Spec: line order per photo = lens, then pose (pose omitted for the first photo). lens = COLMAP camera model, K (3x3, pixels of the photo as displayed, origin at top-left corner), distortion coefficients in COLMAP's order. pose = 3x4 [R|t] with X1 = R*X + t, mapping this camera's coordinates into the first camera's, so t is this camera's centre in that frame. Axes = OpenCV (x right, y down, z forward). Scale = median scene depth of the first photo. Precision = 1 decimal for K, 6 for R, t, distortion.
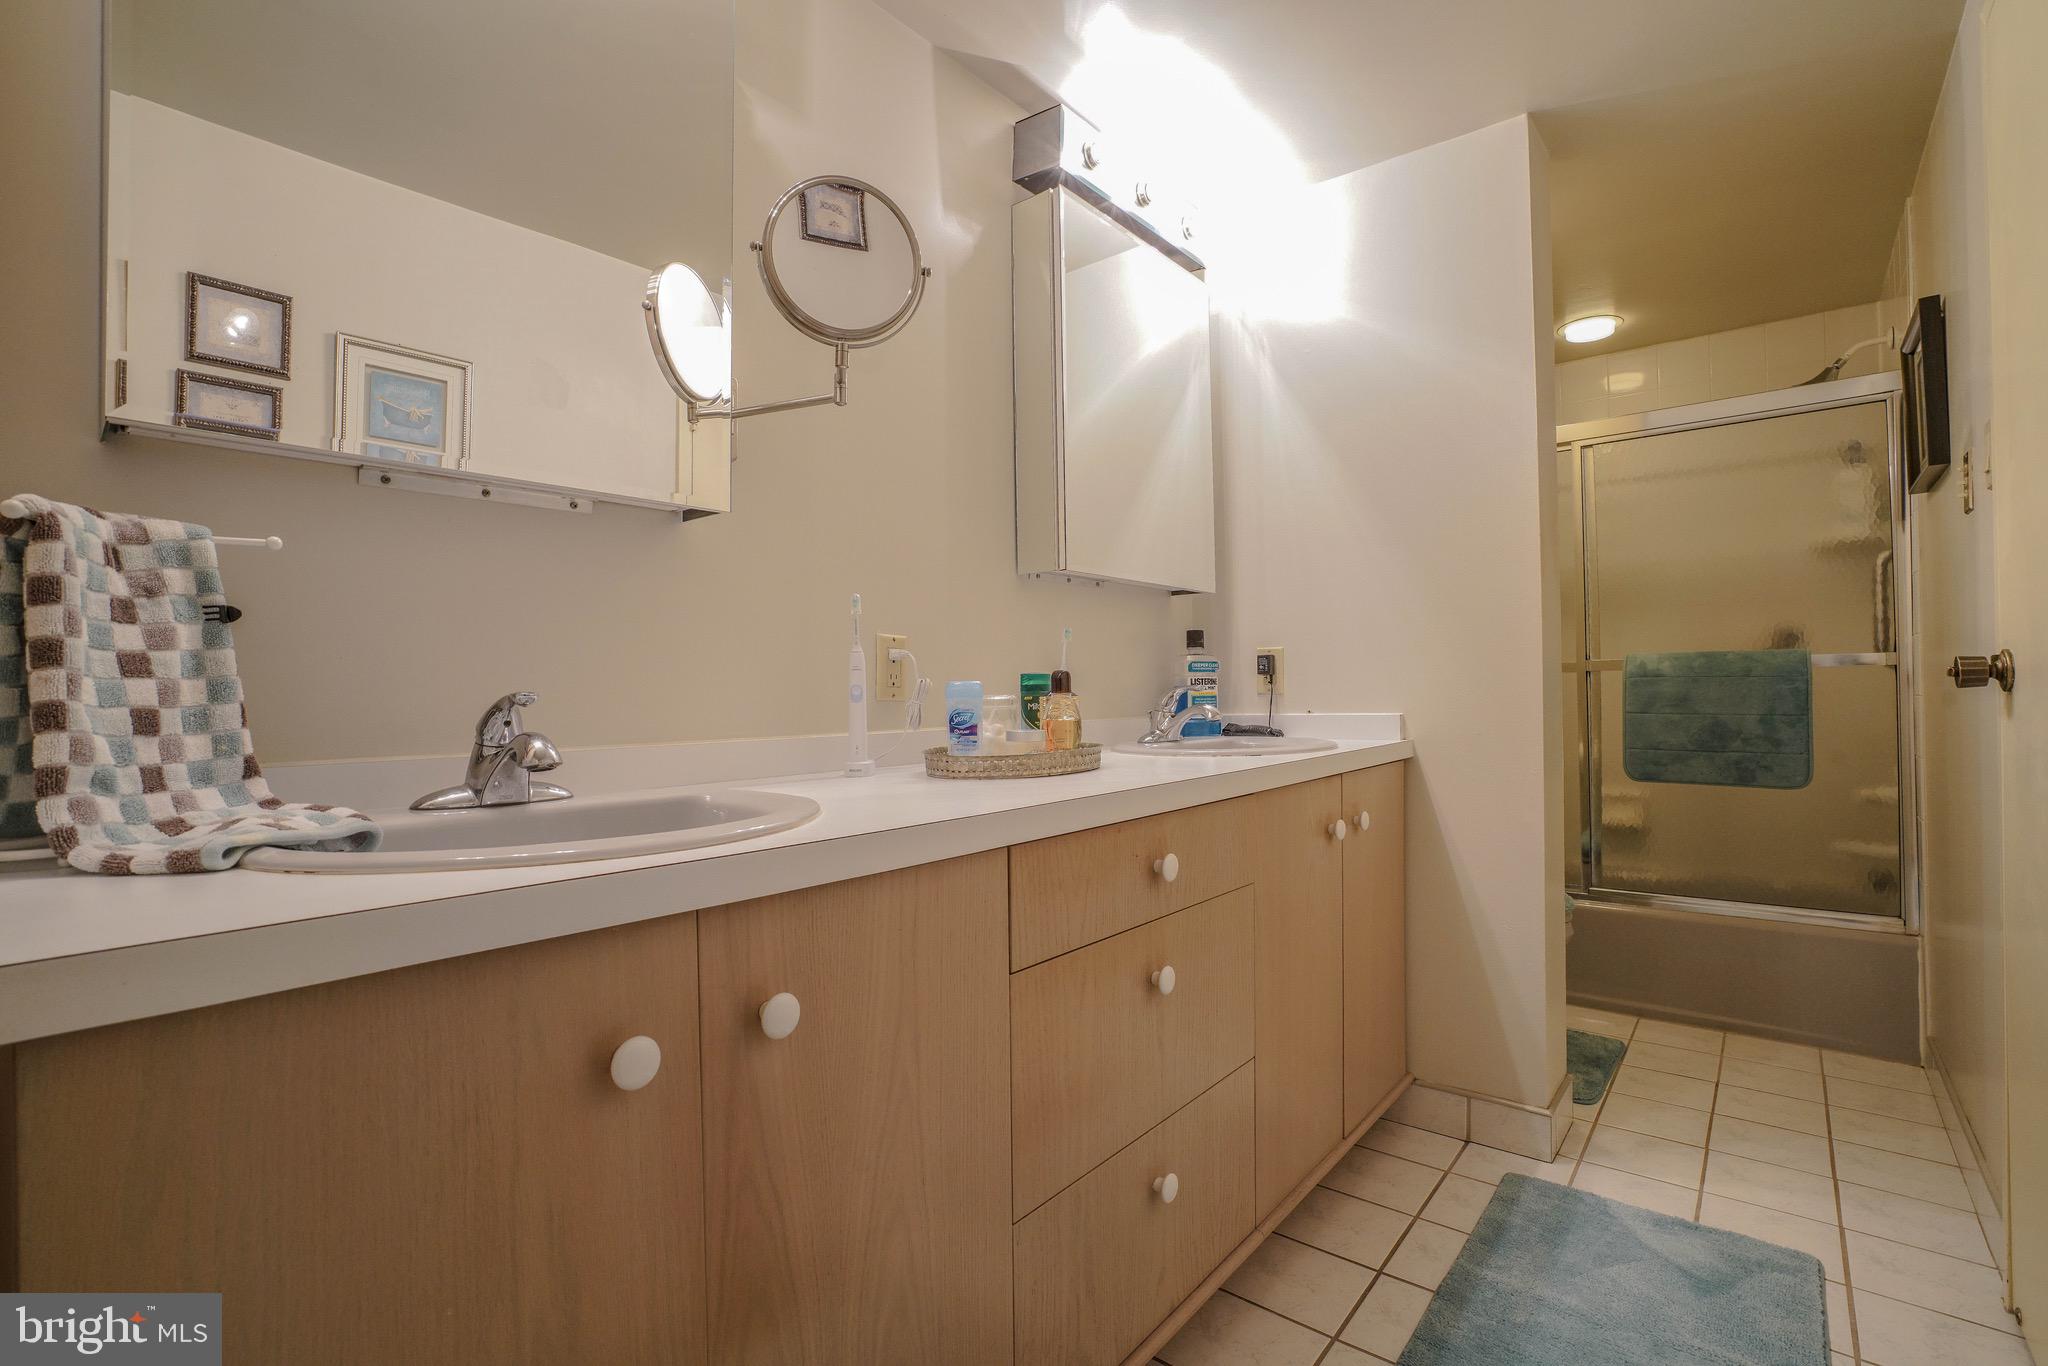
lens RADIAL K [[952.1, 0, 1009.8], [0, 952.1, 683.4], [0, 0, 1]] dist [-0.060087, 0.027009]
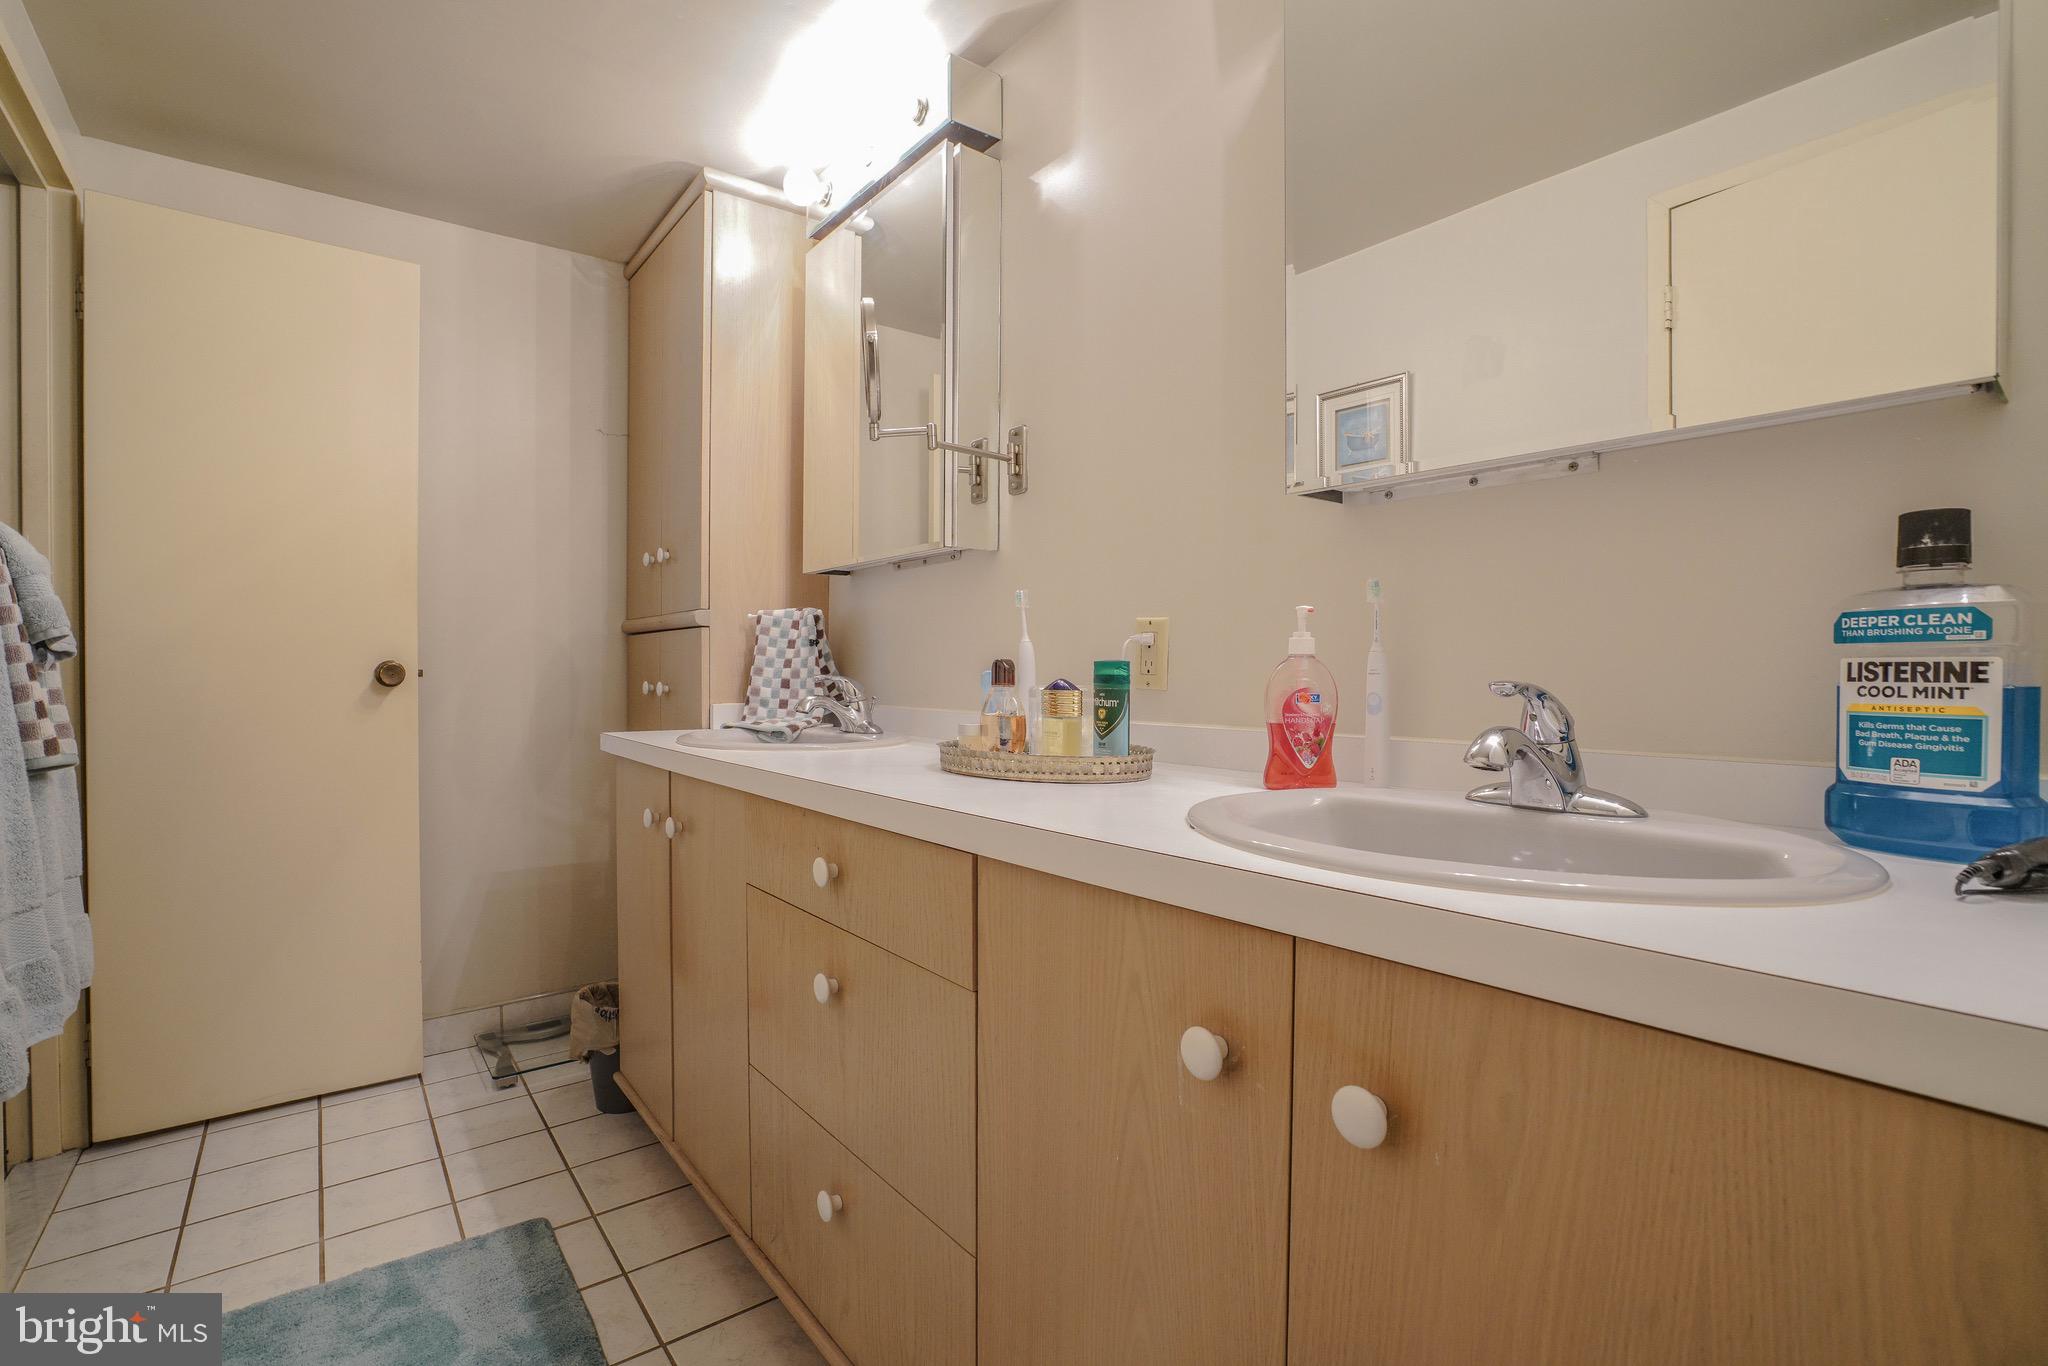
lens RADIAL K [[952.1, 0, 1009.8], [0, 952.1, 683.4], [0, 0, 1]] dist [-0.060087, 0.027009]
pose [[-0.242325, 0.012134, -0.970119, 0.589435], [-0.004810, 0.999894, 0.013708, -0.001697], [0.970183, 0.007988, -0.242241, 0.864167]]
